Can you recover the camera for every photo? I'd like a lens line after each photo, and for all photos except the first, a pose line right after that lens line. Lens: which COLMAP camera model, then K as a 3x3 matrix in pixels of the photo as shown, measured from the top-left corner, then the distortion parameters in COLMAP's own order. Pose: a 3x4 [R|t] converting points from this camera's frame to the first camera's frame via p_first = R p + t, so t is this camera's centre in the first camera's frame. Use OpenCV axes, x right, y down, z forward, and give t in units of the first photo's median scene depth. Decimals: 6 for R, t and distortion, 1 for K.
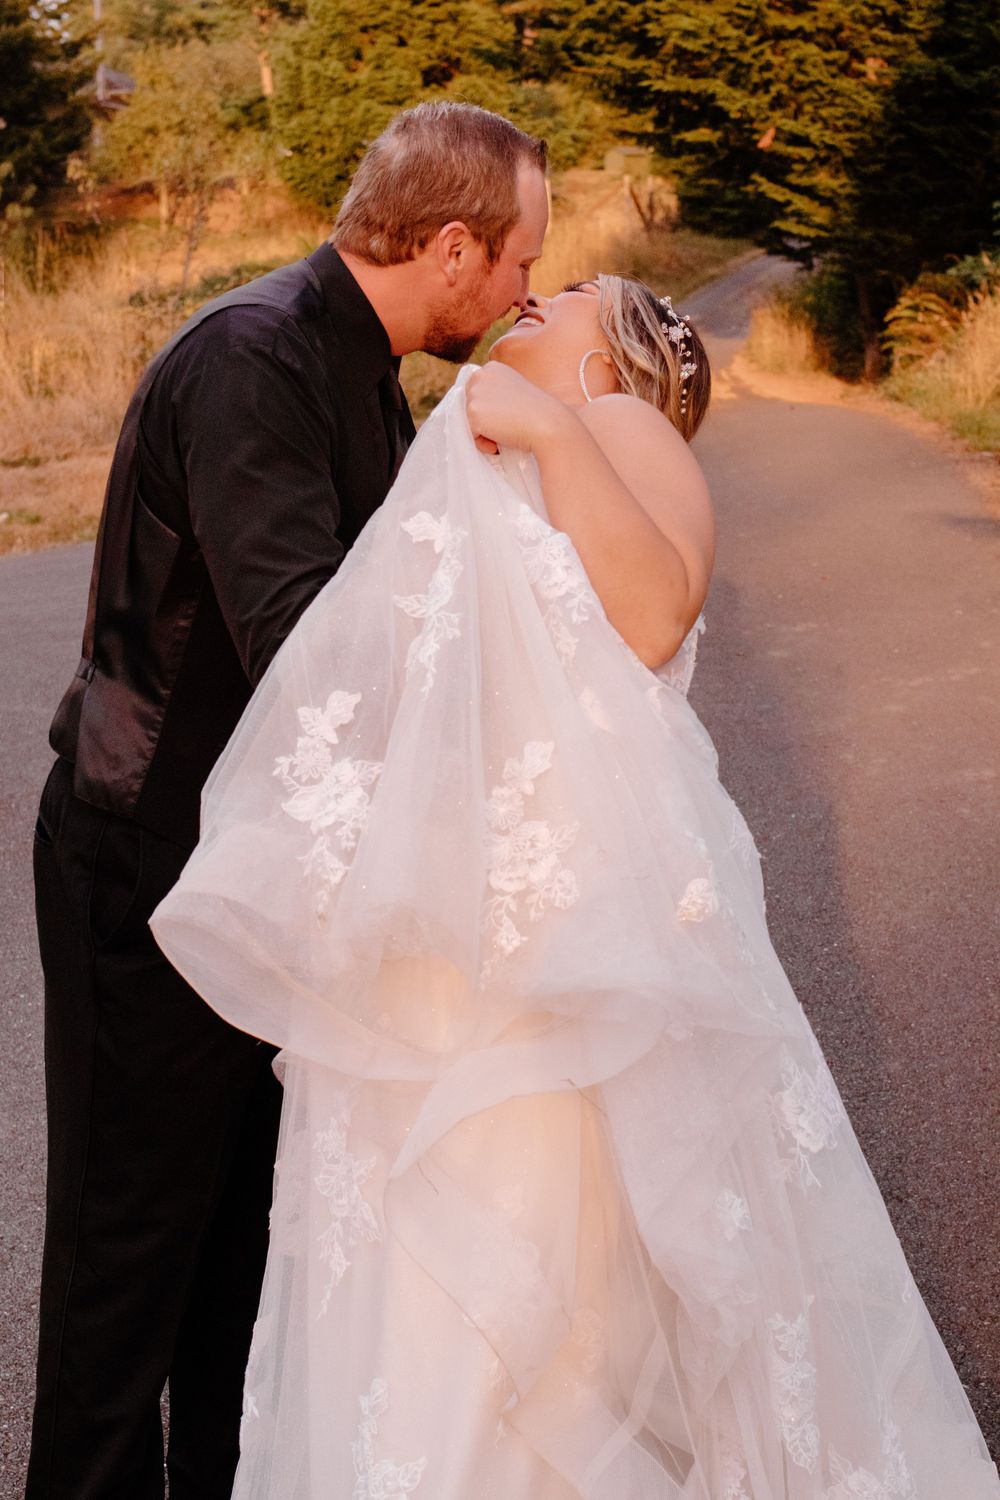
lens RADIAL K [[2457.0, 0, 507.9], [0, 2457.0, 748.4], [0, 0, 1]] dist [-0.026976, 0.000000]
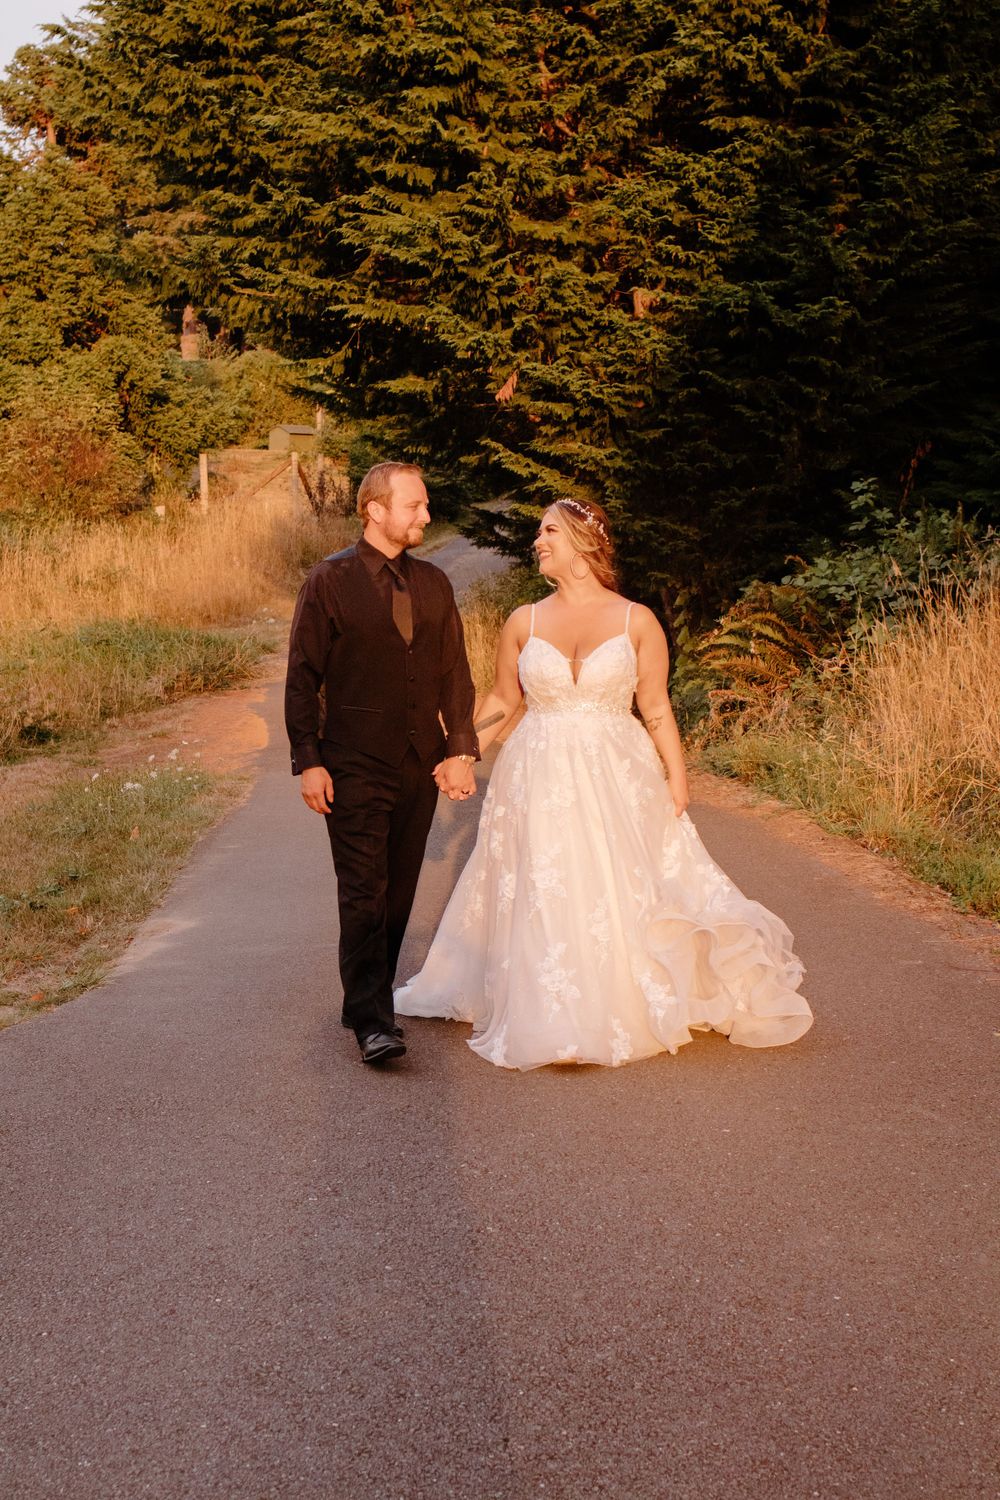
lens RADIAL K [[2457.0, 0, 499.5], [0, 2457.0, 758.6], [0, 0, 1]] dist [-0.026976, 0.000000]
pose [[0.990693, 0.014829, 0.135303, 0.007896], [0.000094, 0.993973, -0.109628, -0.060931], [-0.136113, 0.108620, 0.984721, 0.297449]]
